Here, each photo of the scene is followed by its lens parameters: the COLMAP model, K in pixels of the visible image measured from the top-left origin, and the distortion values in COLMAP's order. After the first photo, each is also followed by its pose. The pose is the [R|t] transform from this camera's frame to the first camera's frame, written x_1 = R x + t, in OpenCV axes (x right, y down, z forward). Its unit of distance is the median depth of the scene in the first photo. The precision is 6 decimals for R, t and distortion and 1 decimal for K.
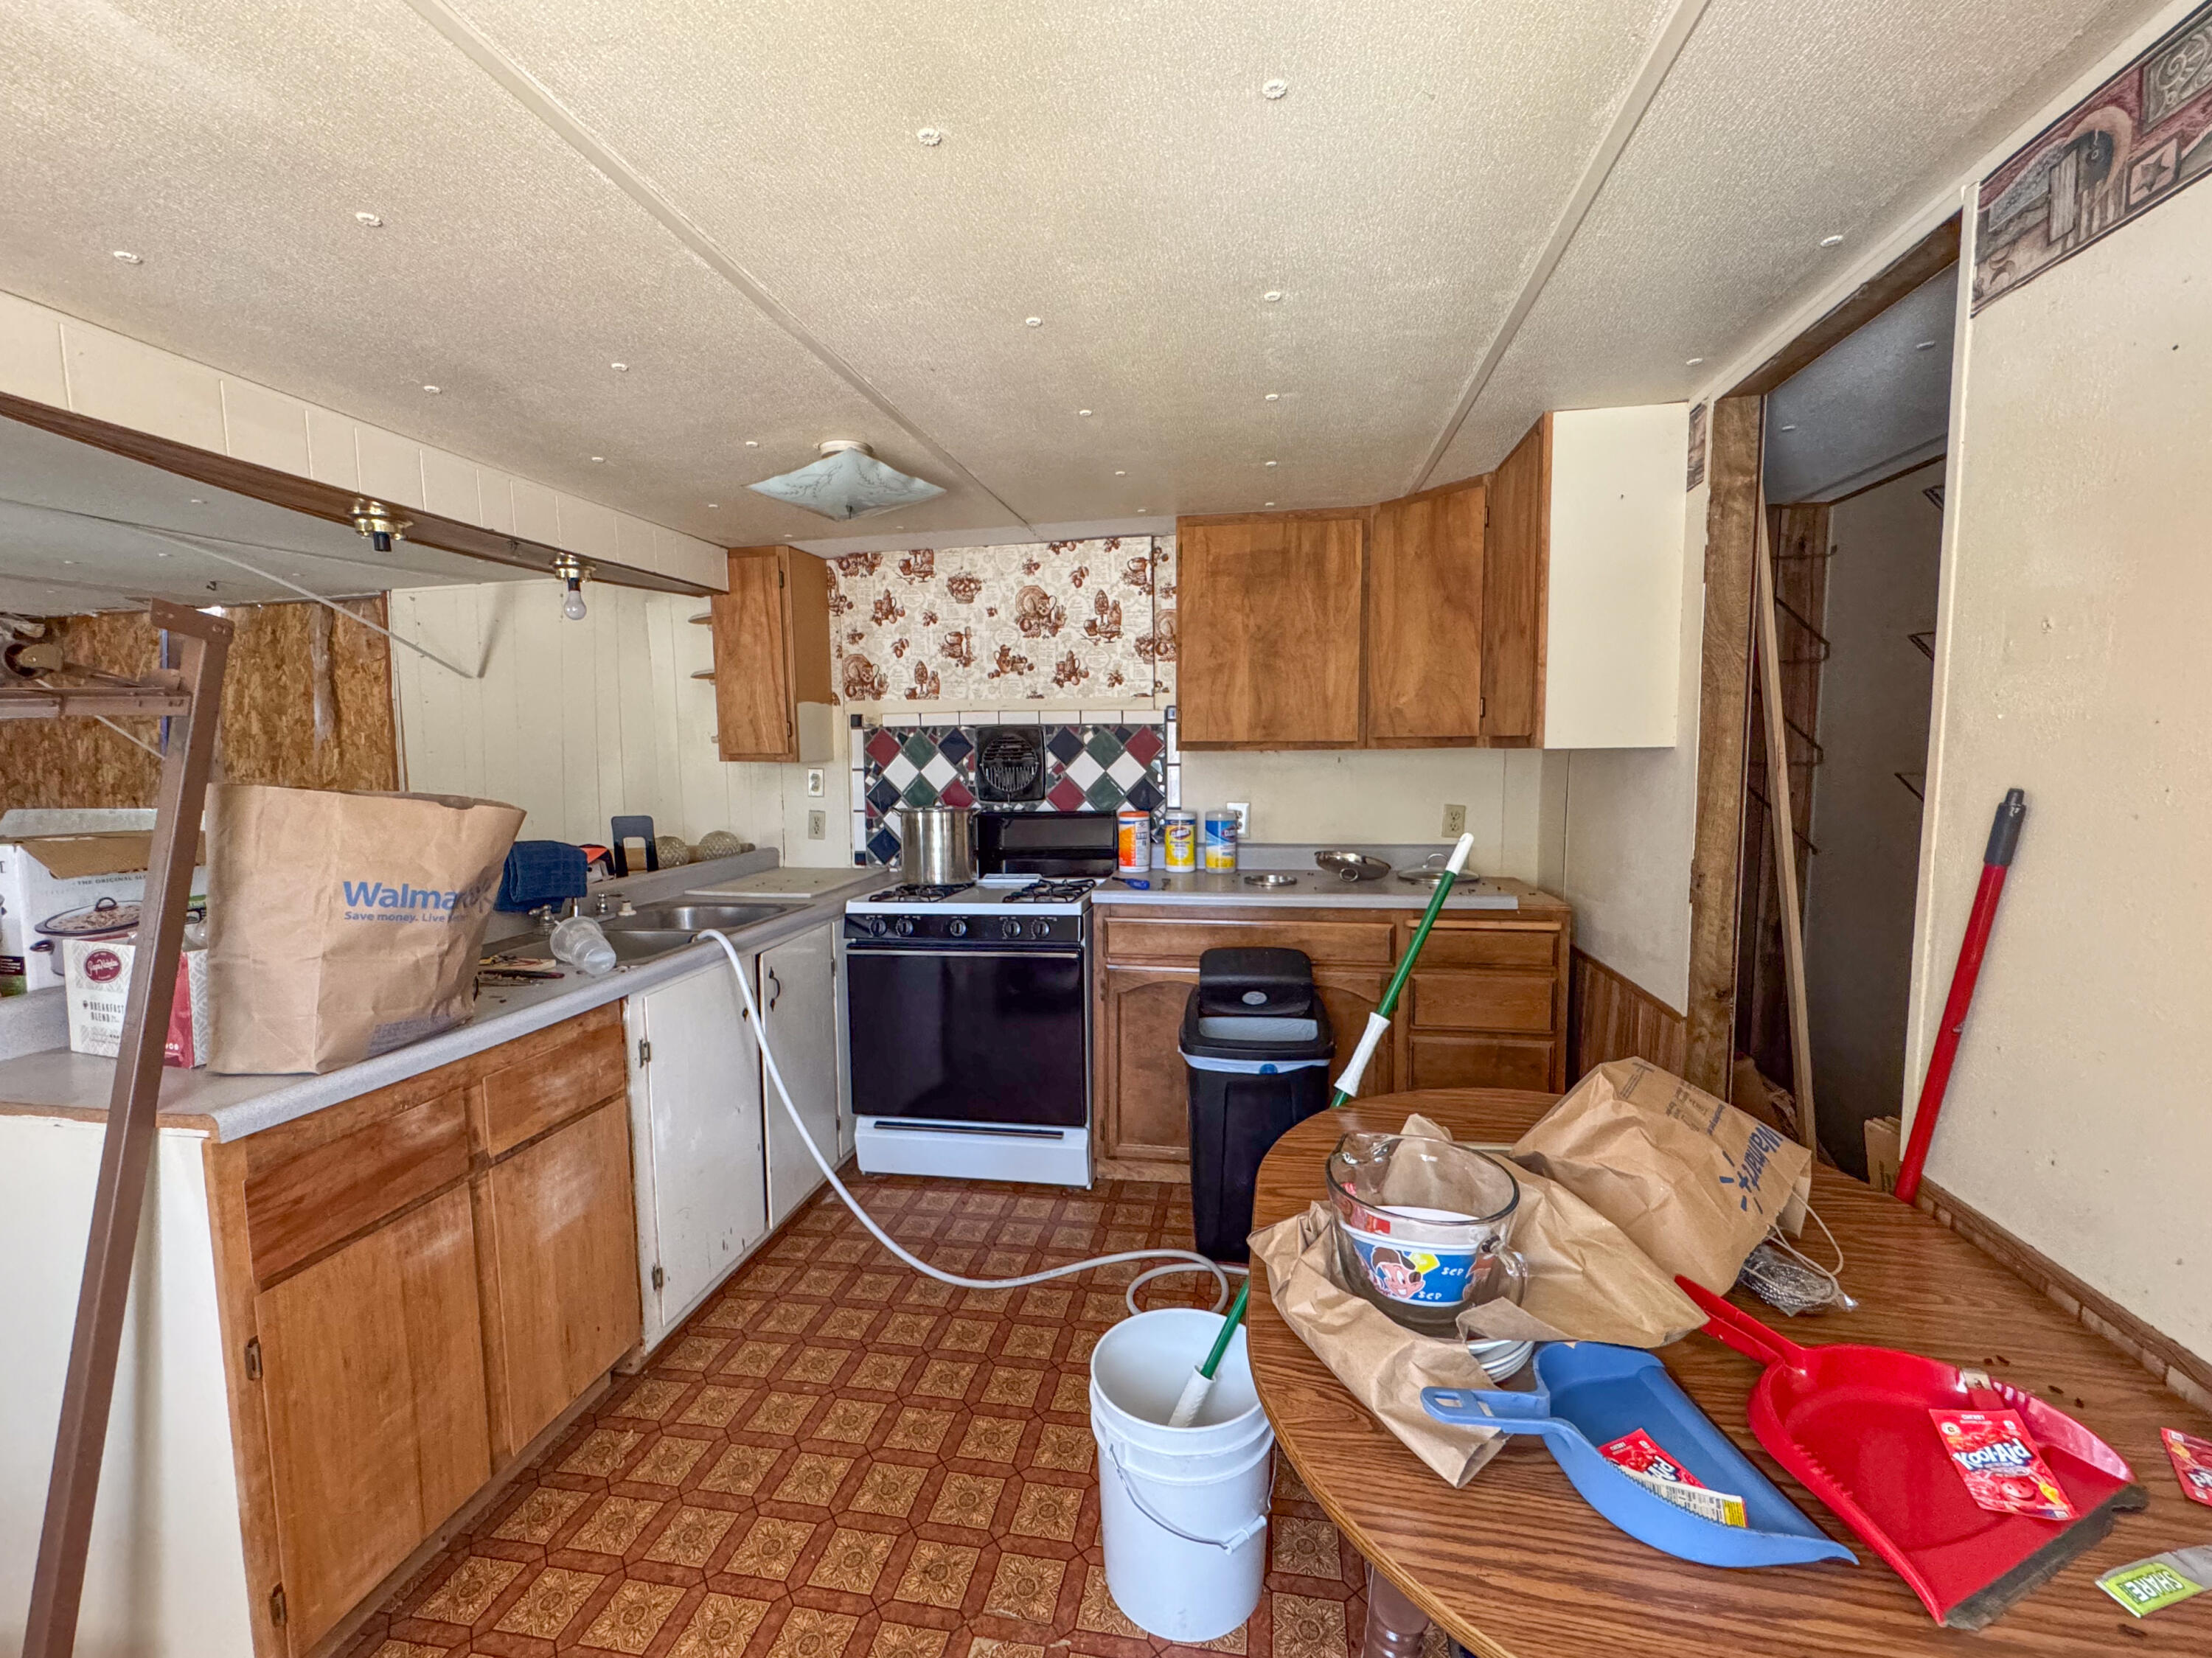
lens RADIAL K [[926.6, 0, 1106.0], [0, 926.6, 829.0], [0, 0, 1]] dist [-0.001589, -0.000335]
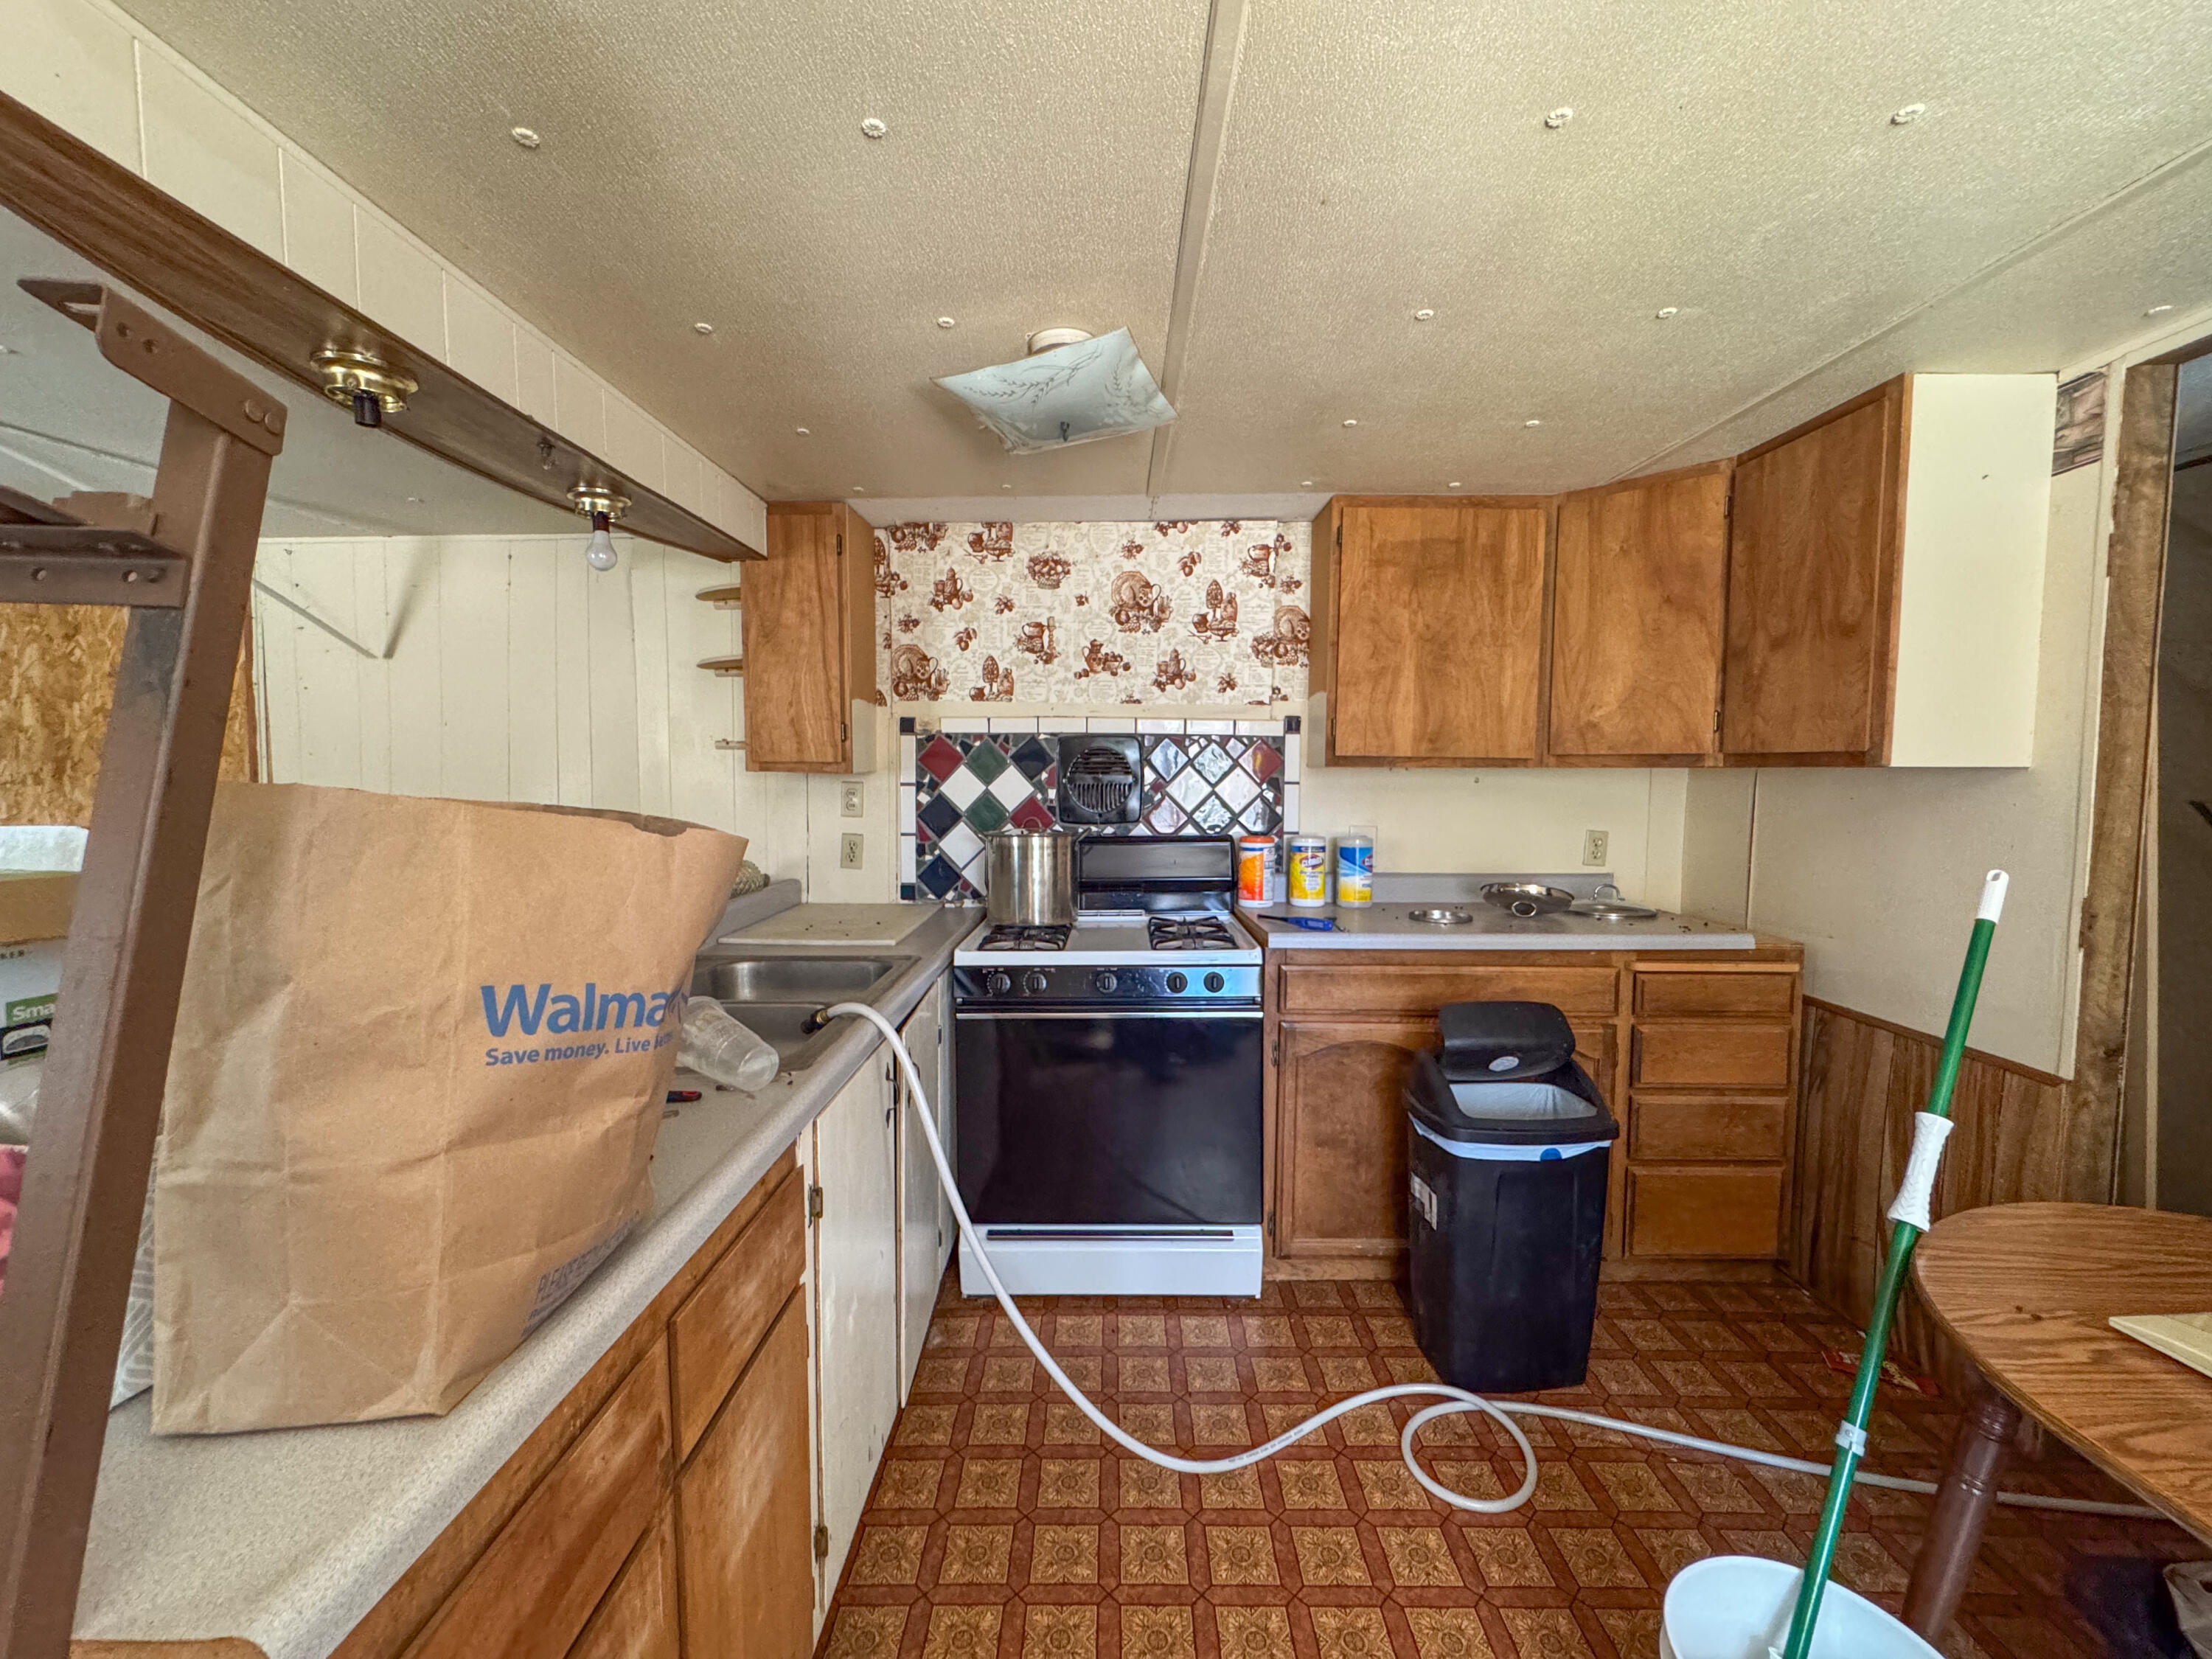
lens RADIAL K [[889.7, 0, 1106.0], [0, 889.7, 829.5], [0, 0, 1]] dist [-0.001677, -0.000443]
pose [[0.985838, 0.004889, 0.167630, -0.250551], [-0.001049, 0.999735, -0.022990, -0.006295], [-0.167698, 0.022488, 0.985582, 0.210100]]
